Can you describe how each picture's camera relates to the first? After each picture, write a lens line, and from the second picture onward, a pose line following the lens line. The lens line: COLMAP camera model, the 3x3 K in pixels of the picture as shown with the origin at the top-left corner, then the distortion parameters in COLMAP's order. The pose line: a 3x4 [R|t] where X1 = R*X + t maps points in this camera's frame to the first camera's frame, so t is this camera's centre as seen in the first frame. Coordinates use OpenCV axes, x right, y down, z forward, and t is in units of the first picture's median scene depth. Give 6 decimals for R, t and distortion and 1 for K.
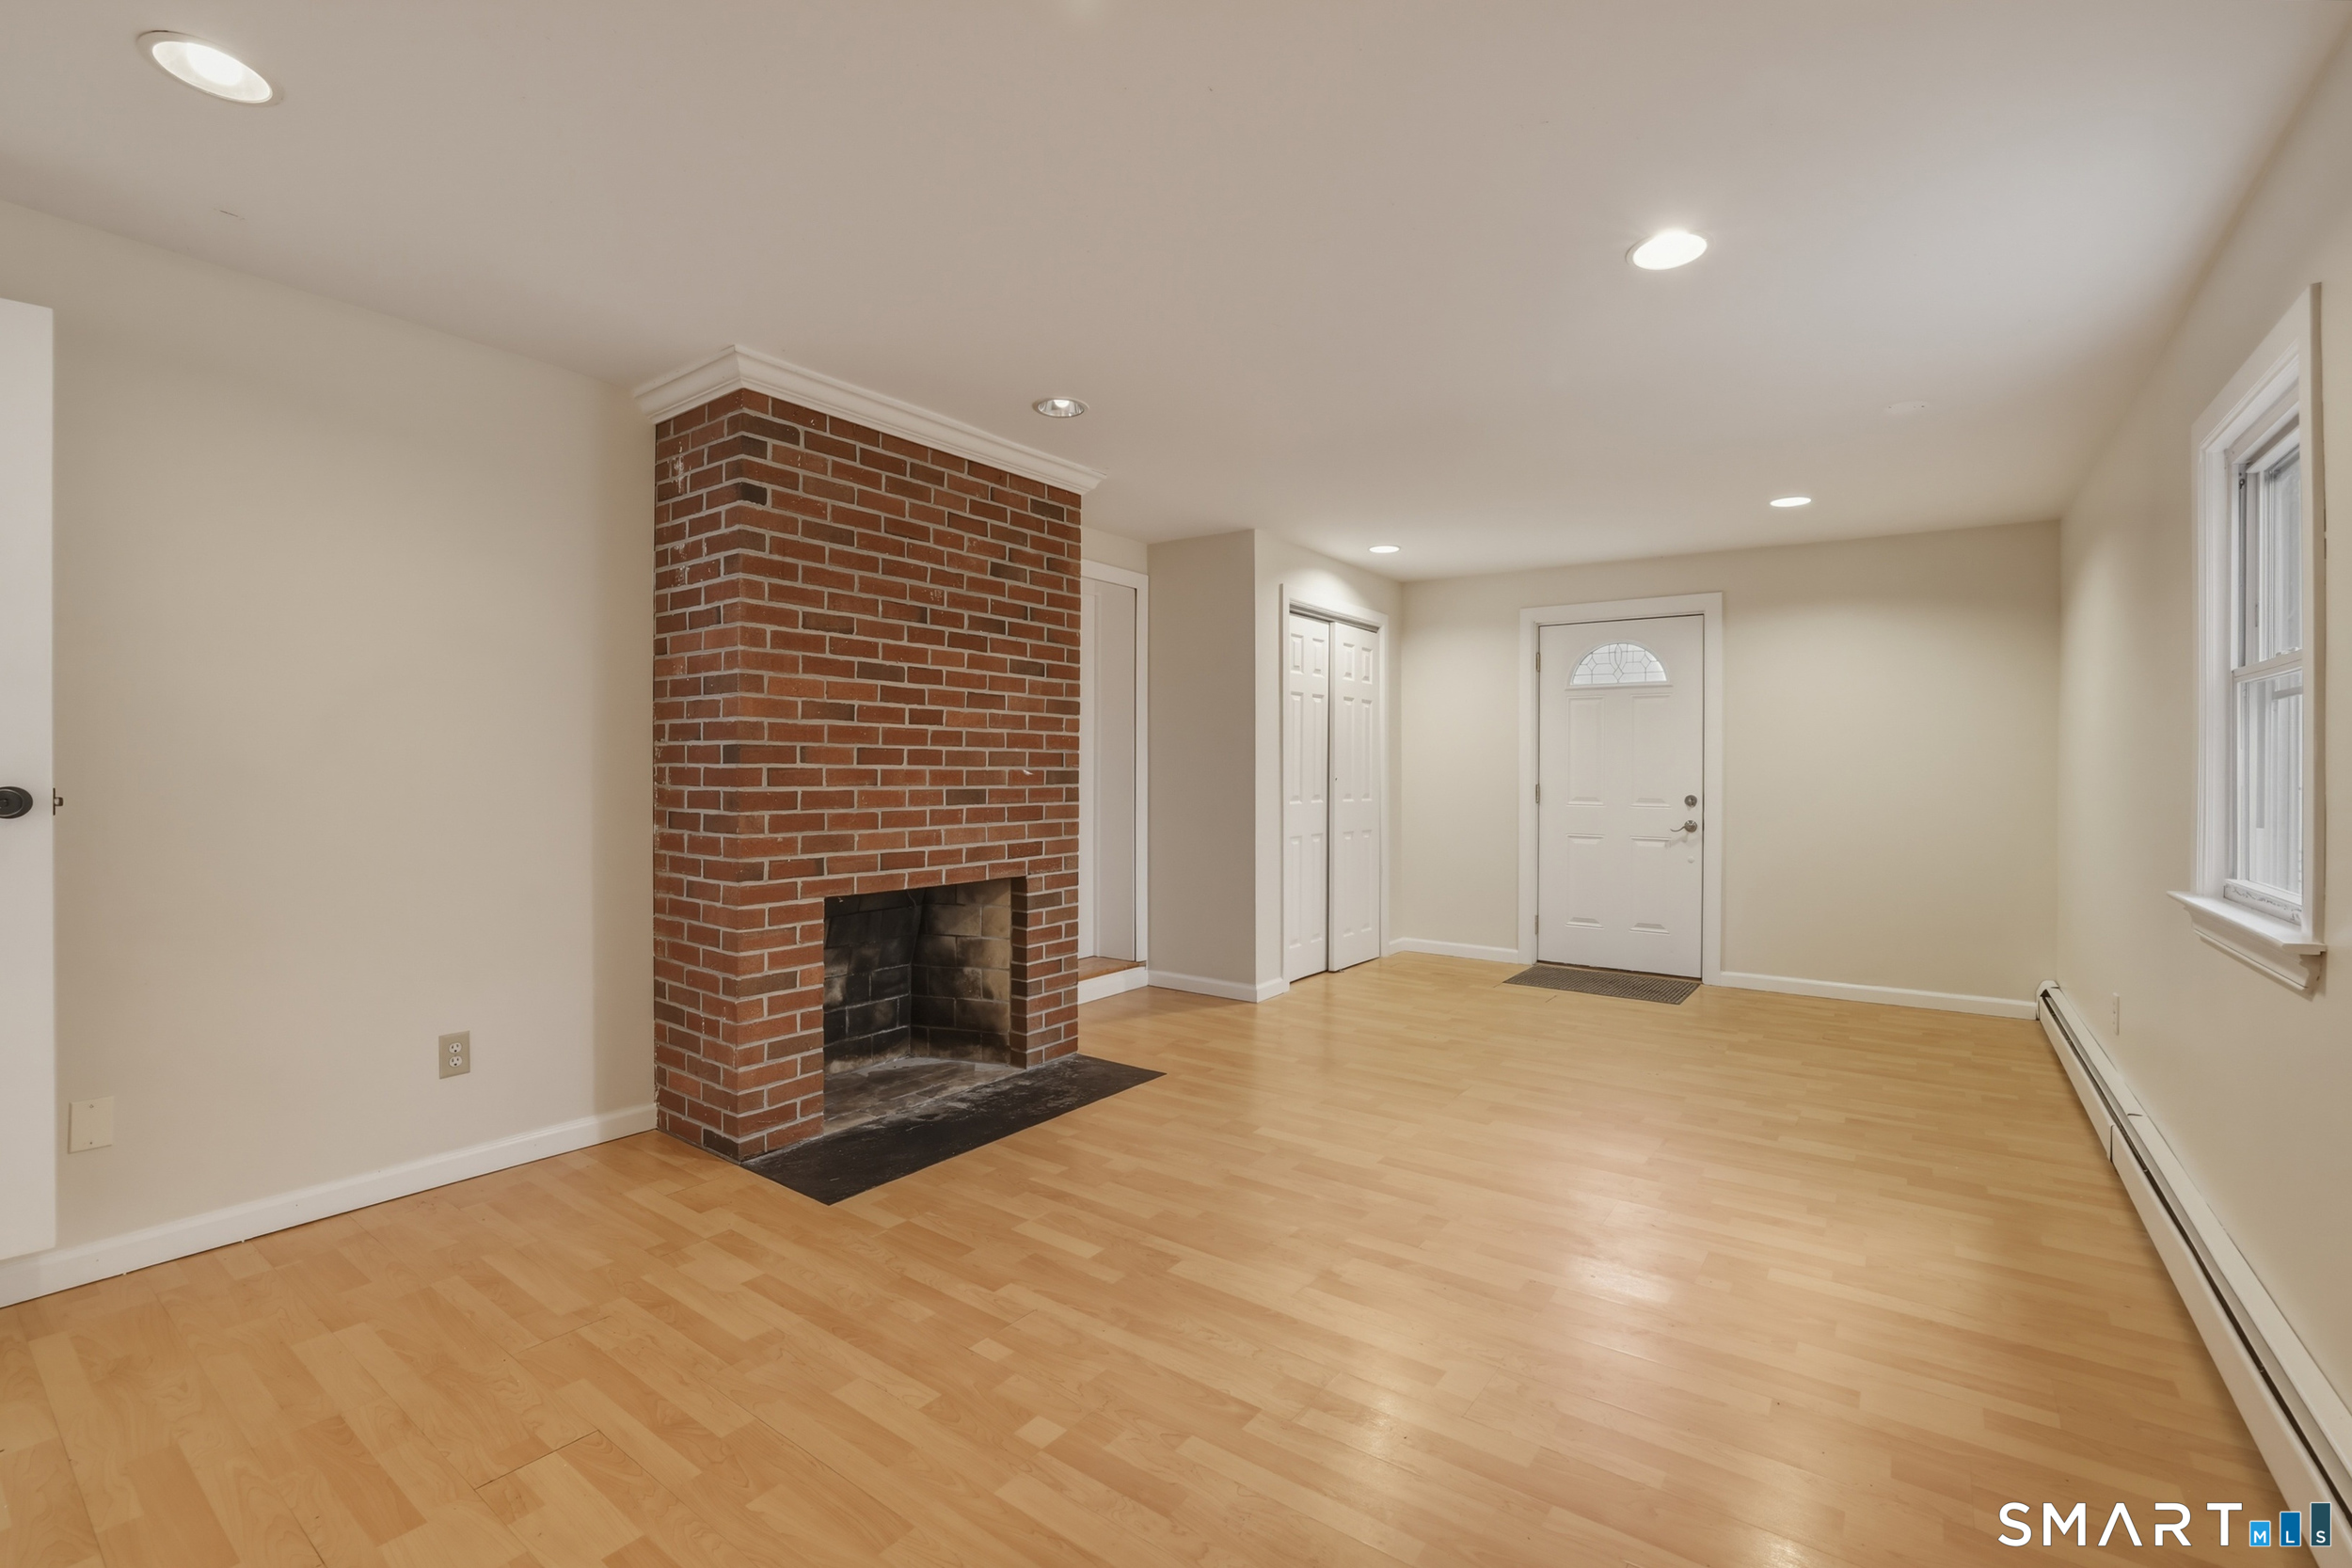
lens RADIAL K [[1028.3, 0, 1165.6], [0, 1028.3, 787.1], [0, 0, 1]] dist [-0.019113, 0.002449]
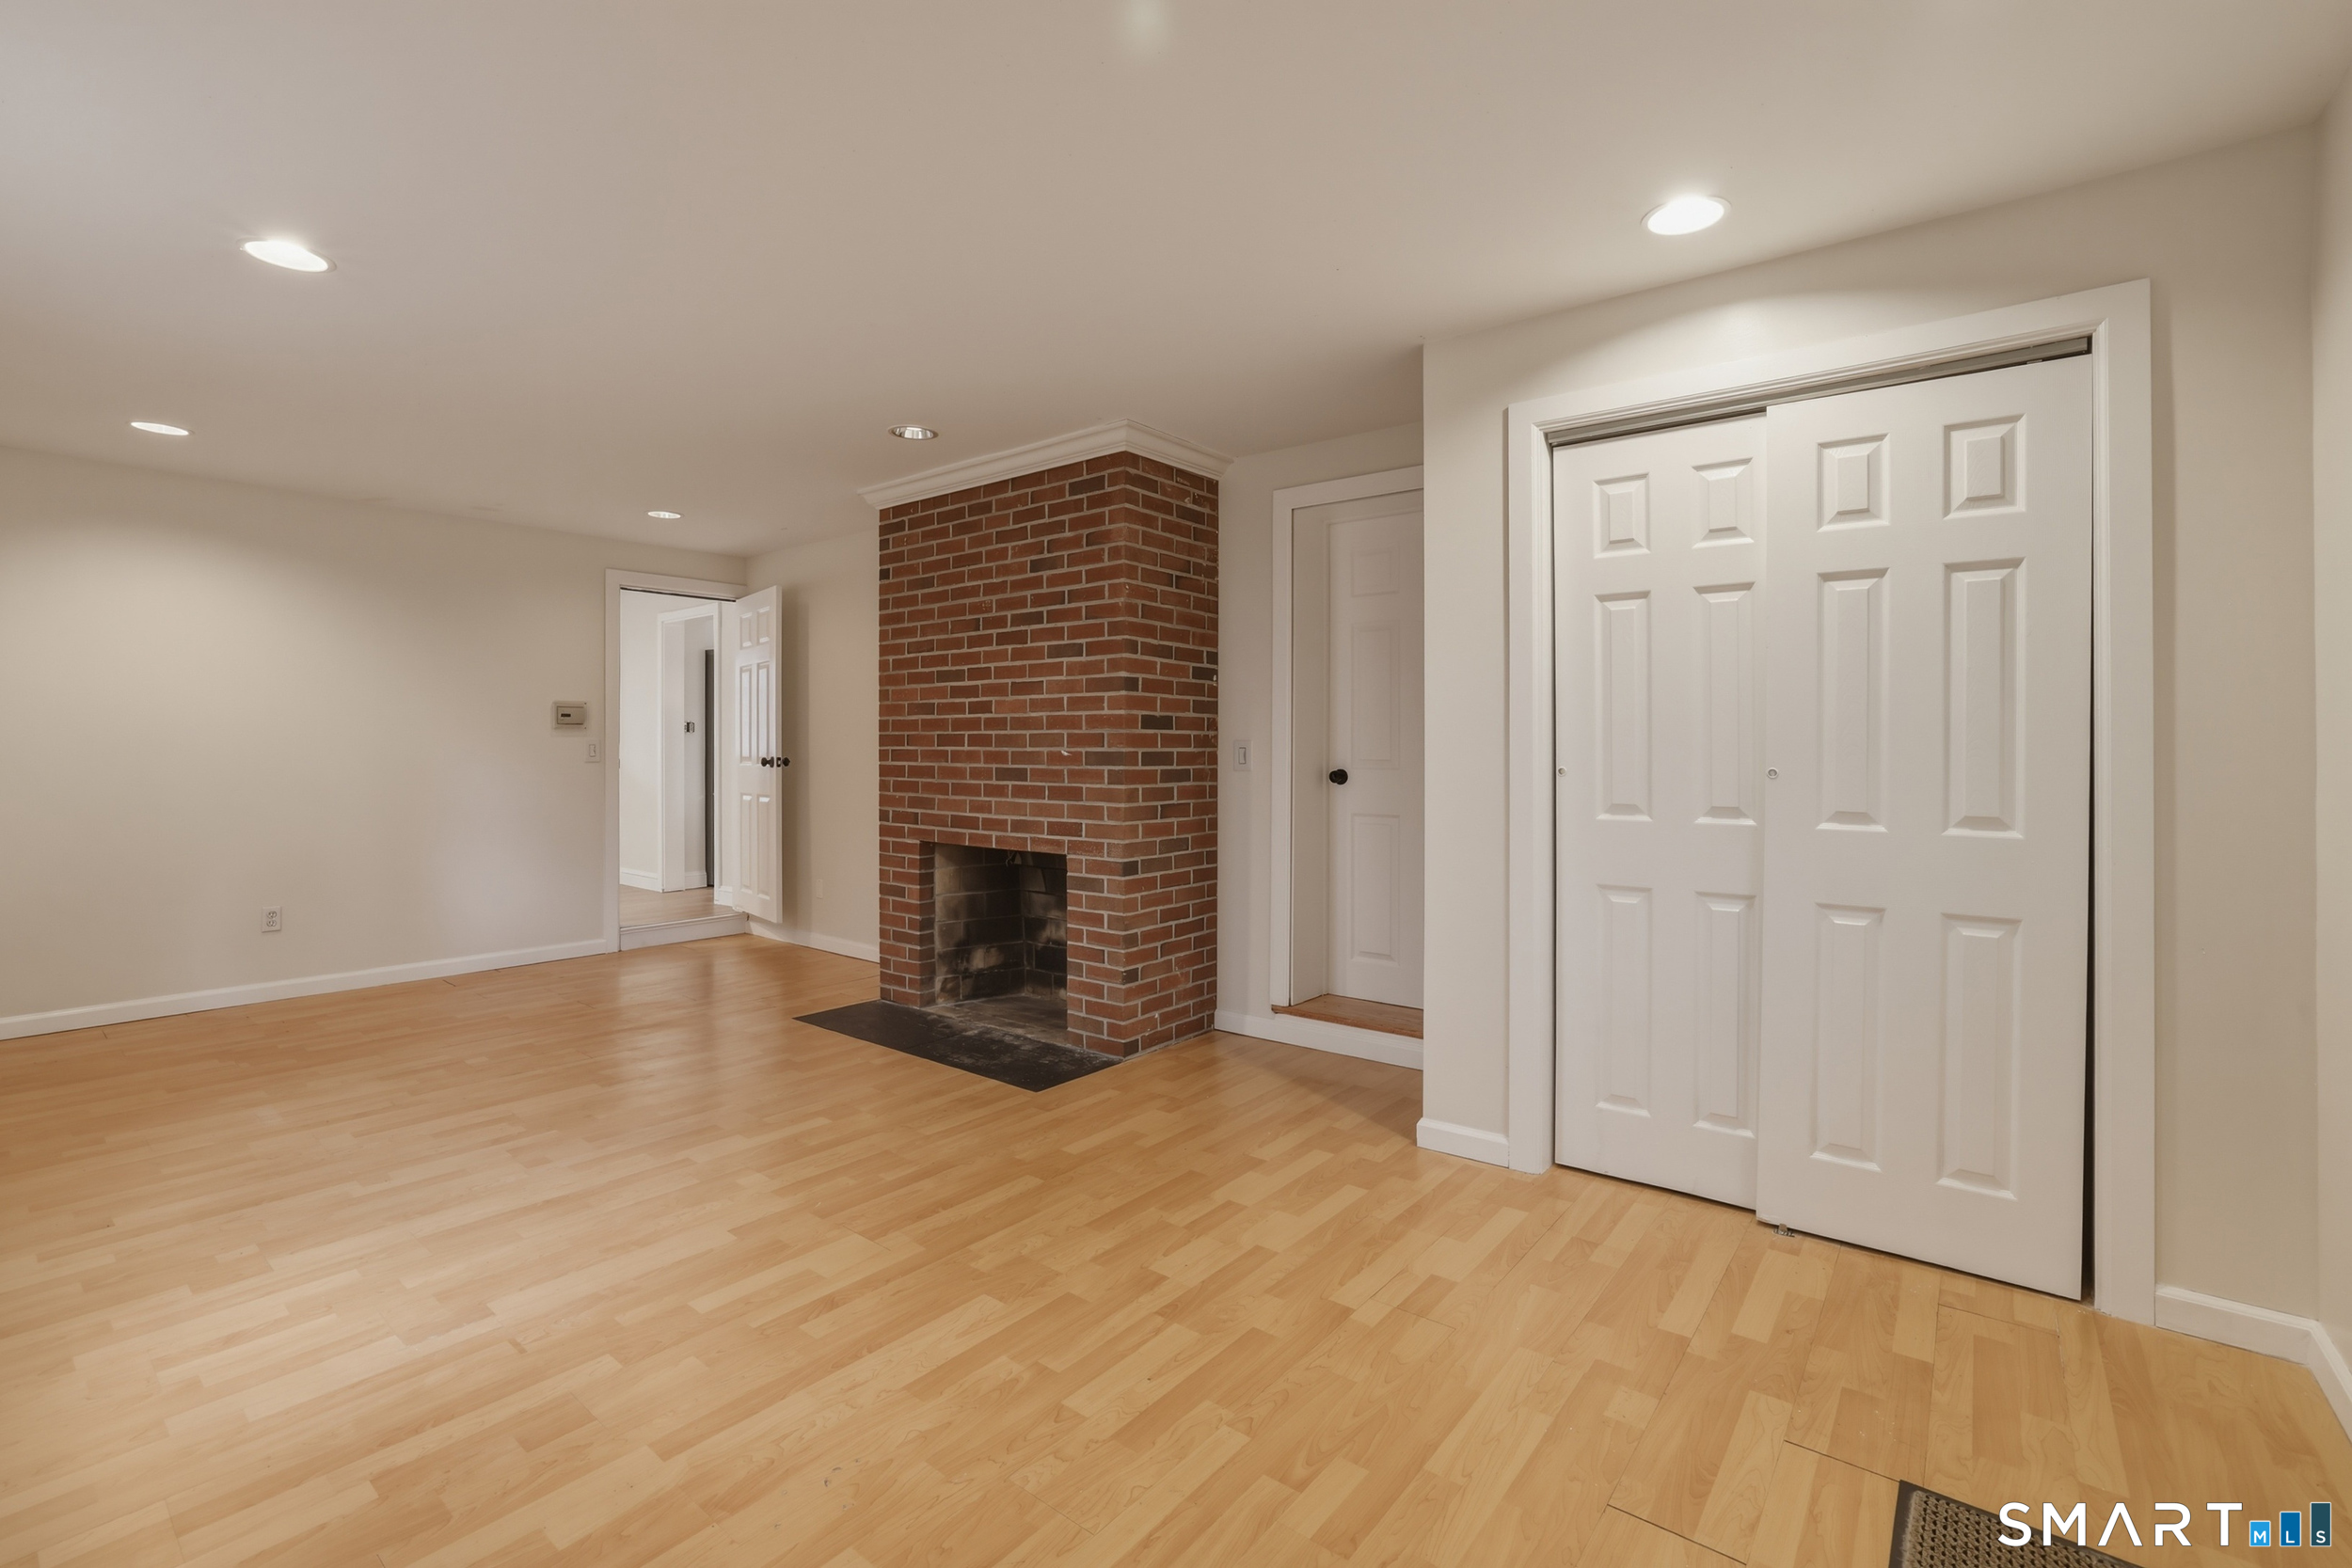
lens RADIAL K [[1028.3, 0, 1176.8], [0, 1028.3, 765.9], [0, 0, 1]] dist [-0.019113, 0.002449]
pose [[-0.023951, 0.008670, -0.999676, 0.937860], [-0.021816, 0.999720, 0.009193, -0.014301], [0.999475, 0.022029, -0.023755, 1.207766]]
